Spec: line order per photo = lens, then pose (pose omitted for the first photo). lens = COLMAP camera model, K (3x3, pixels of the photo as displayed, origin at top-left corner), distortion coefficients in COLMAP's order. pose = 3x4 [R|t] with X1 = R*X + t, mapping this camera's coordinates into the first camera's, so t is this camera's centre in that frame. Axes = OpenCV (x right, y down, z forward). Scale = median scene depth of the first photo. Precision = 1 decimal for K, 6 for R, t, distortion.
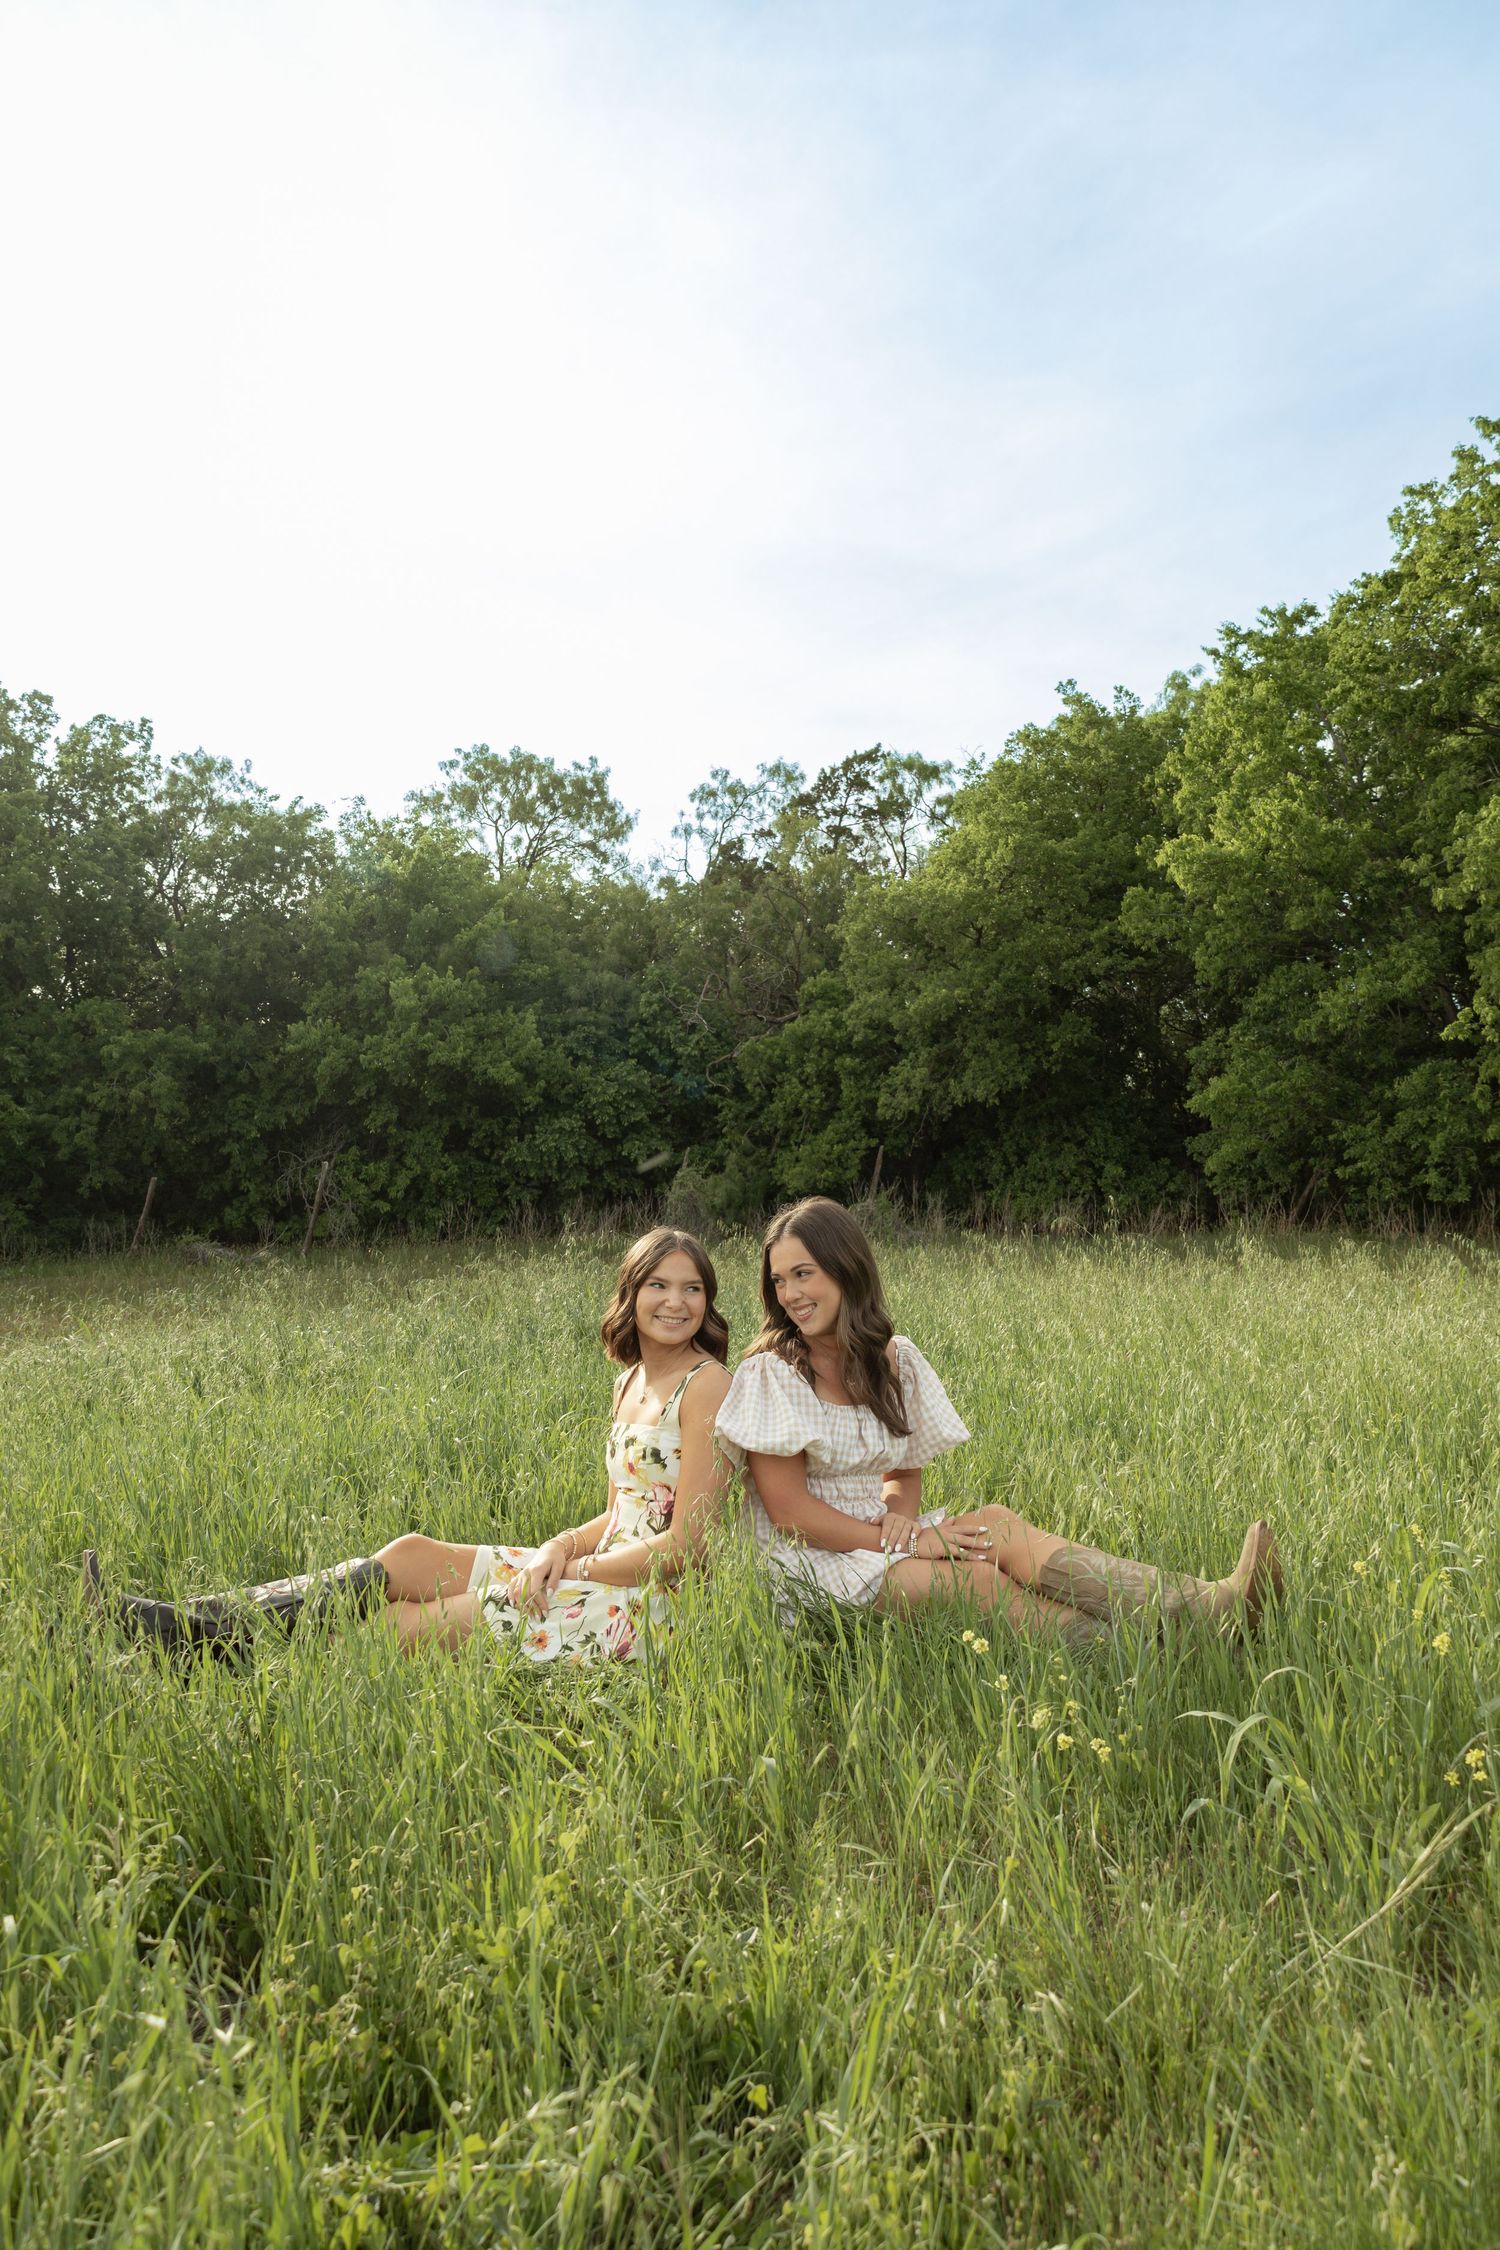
lens RADIAL K [[1513.6, 0, 750.0], [0, 1513.6, 1125.0], [0, 0, 1]] dist [0.025662, 0.001343]
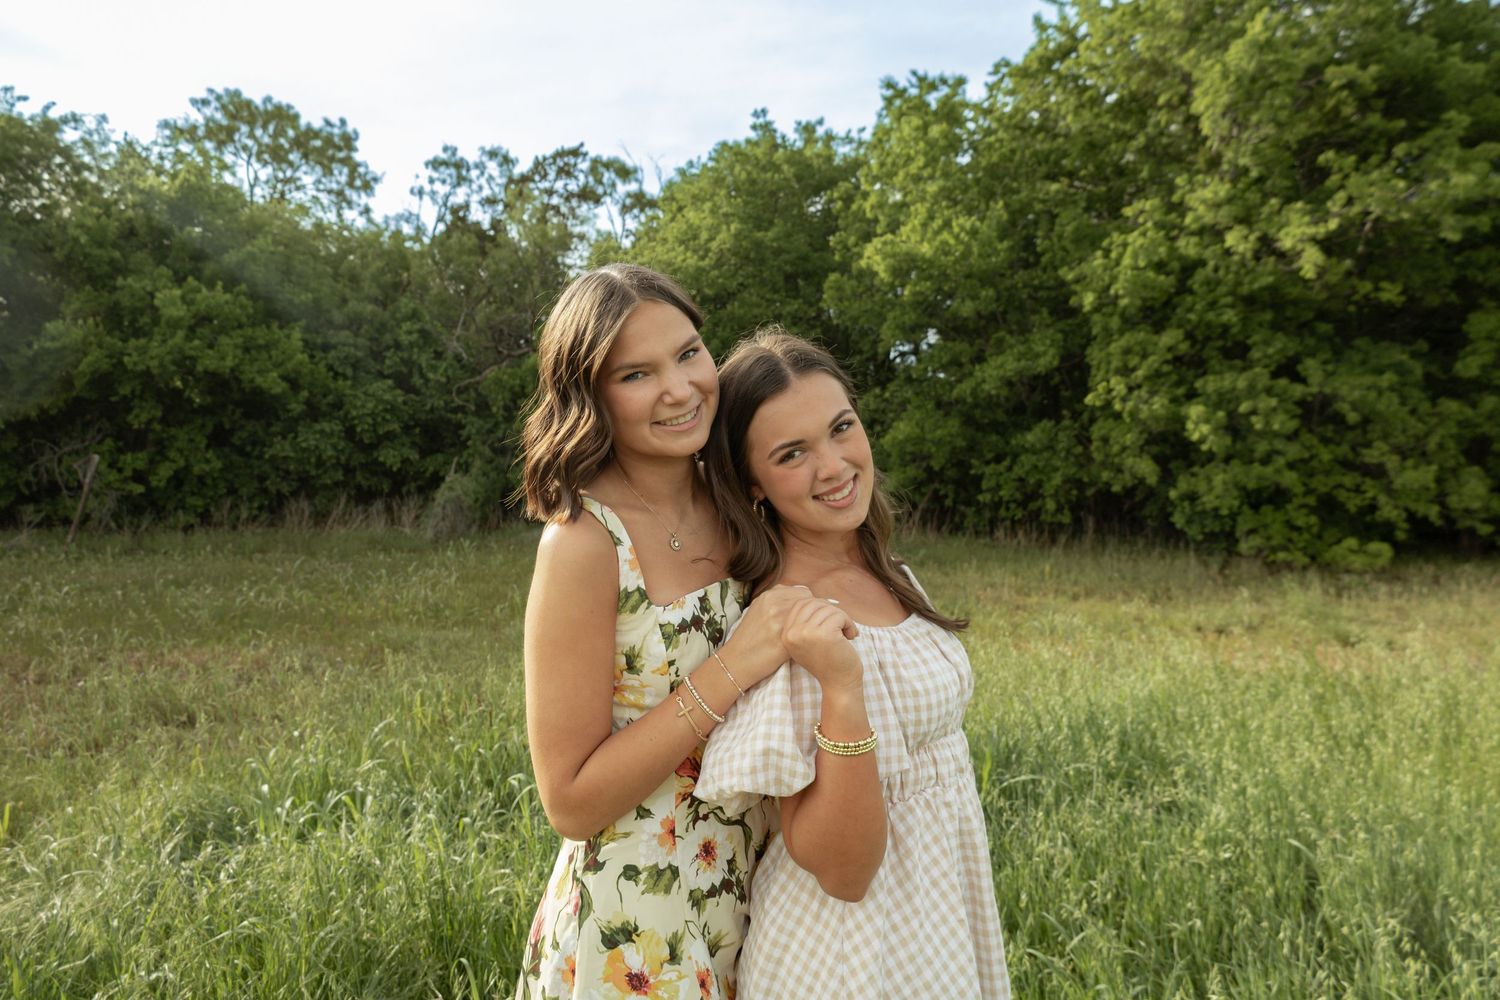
lens RADIAL K [[1009.1, 0, 750.7], [0, 1009.1, 524.1], [0, 0, 1]] dist [0.025662, 0.001343]
pose [[0.936995, 0.018168, 0.348870, -0.083562], [-0.048265, 0.995802, 0.077771, -0.004311], [-0.345993, -0.089709, 0.933939, 0.136398]]
